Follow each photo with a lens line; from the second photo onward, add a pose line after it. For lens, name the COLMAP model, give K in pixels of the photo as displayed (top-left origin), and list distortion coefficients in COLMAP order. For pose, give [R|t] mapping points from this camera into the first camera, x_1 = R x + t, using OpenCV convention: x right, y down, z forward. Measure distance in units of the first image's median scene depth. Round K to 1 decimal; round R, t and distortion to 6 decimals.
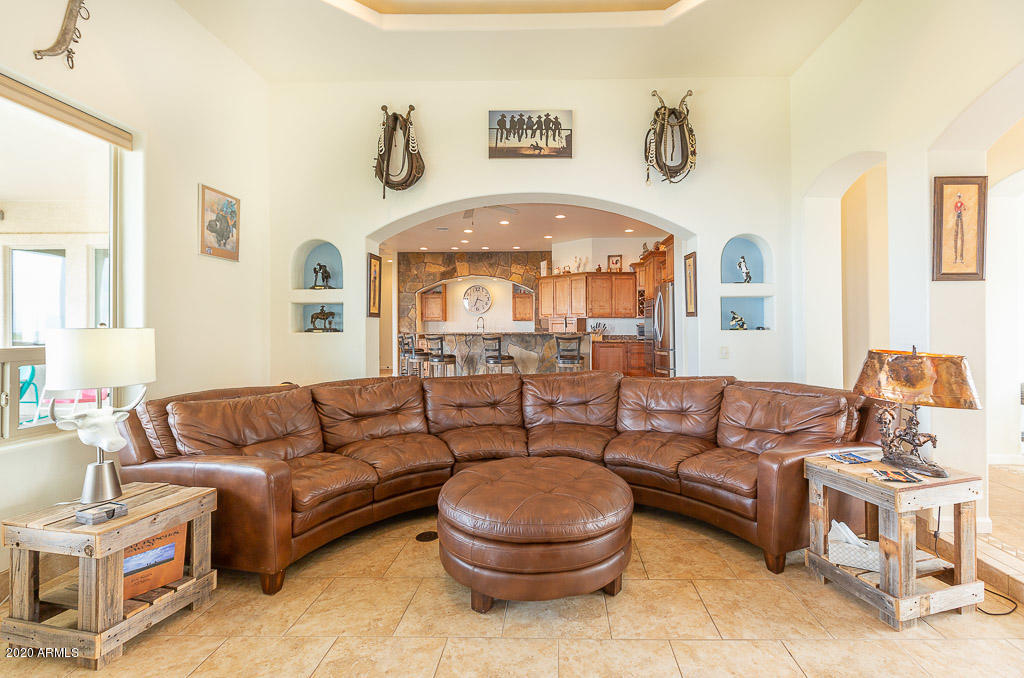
lens RADIAL K [[453.4, 0, 545.5], [0, 453.4, 330.7], [0, 0, 1]] dist [-0.004414, -0.000074]
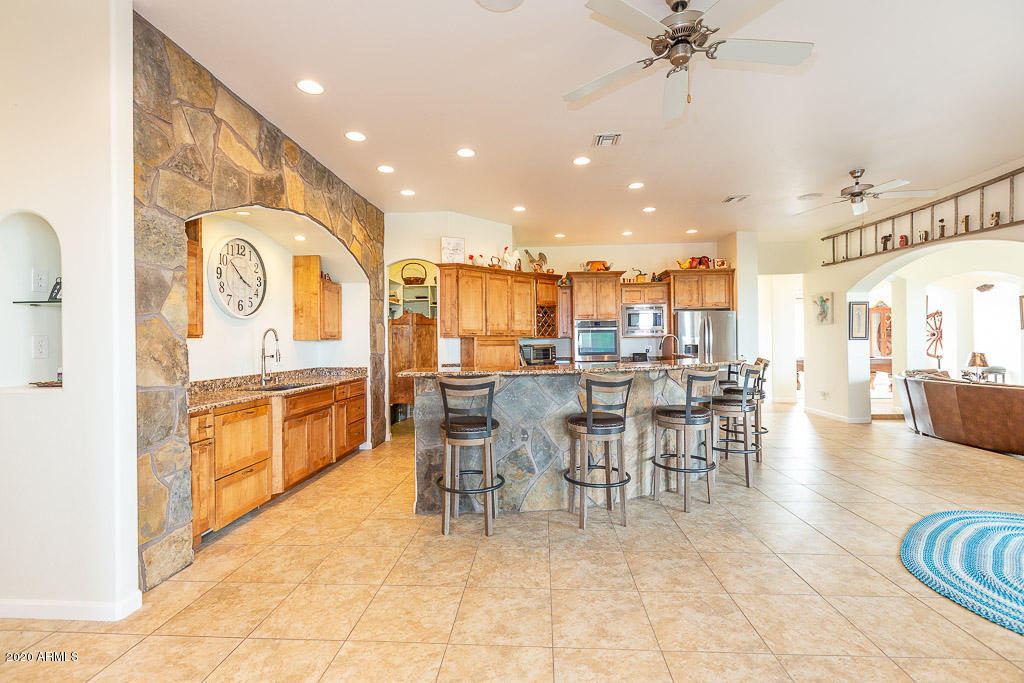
lens RADIAL K [[453.4, 0, 509.4], [0, 453.4, 341.1], [0, 0, 1]] dist [-0.004414, -0.000074]
pose [[0.063536, 0.004931, 0.997967, -1.647024], [0.017484, 0.999829, -0.006053, -0.047690], [-0.997826, 0.017833, 0.063439, 2.581047]]
